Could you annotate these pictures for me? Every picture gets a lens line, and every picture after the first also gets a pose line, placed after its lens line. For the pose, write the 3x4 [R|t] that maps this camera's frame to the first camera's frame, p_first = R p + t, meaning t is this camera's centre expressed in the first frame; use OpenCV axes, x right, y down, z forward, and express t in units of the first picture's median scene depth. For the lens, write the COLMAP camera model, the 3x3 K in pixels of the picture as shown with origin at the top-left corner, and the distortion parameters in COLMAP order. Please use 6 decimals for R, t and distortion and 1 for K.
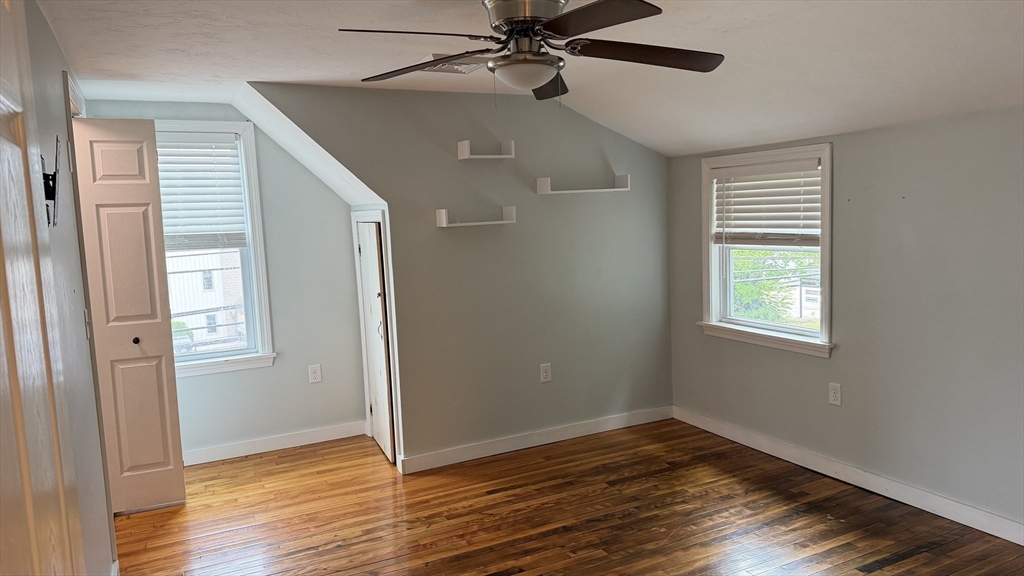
lens RADIAL K [[700.5, 0, 512.0], [0, 700.5, 288.0], [0, 0, 1]] dist [0.120270, -0.223991]
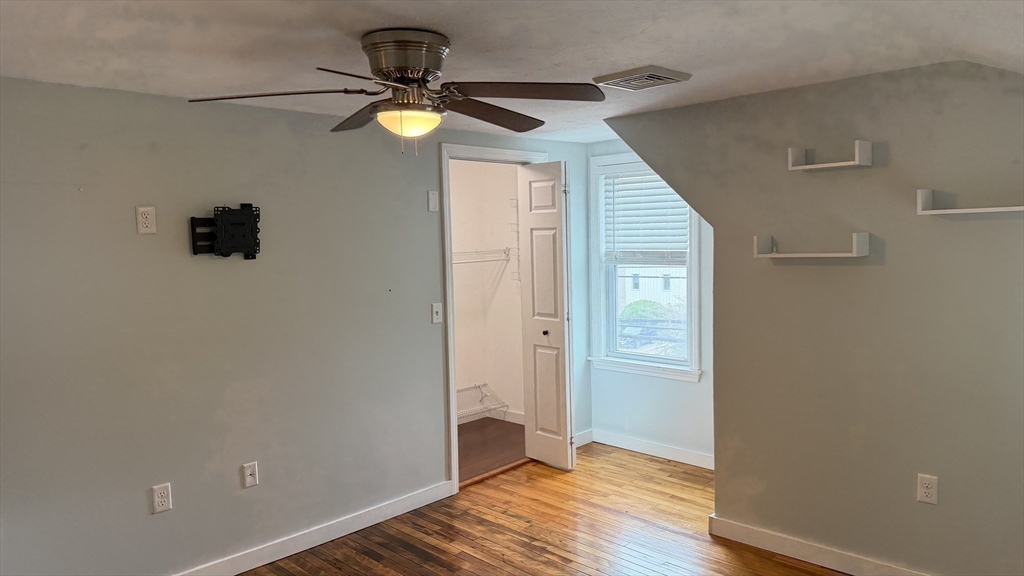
lens RADIAL K [[700.5, 0, 512.0], [0, 700.5, 288.0], [0, 0, 1]] dist [0.120270, -0.223991]
pose [[0.324825, 0.100134, -0.940458, 0.569315], [-0.088451, 0.993238, 0.075204, -0.086231], [0.941629, 0.058757, 0.331485, 0.450089]]
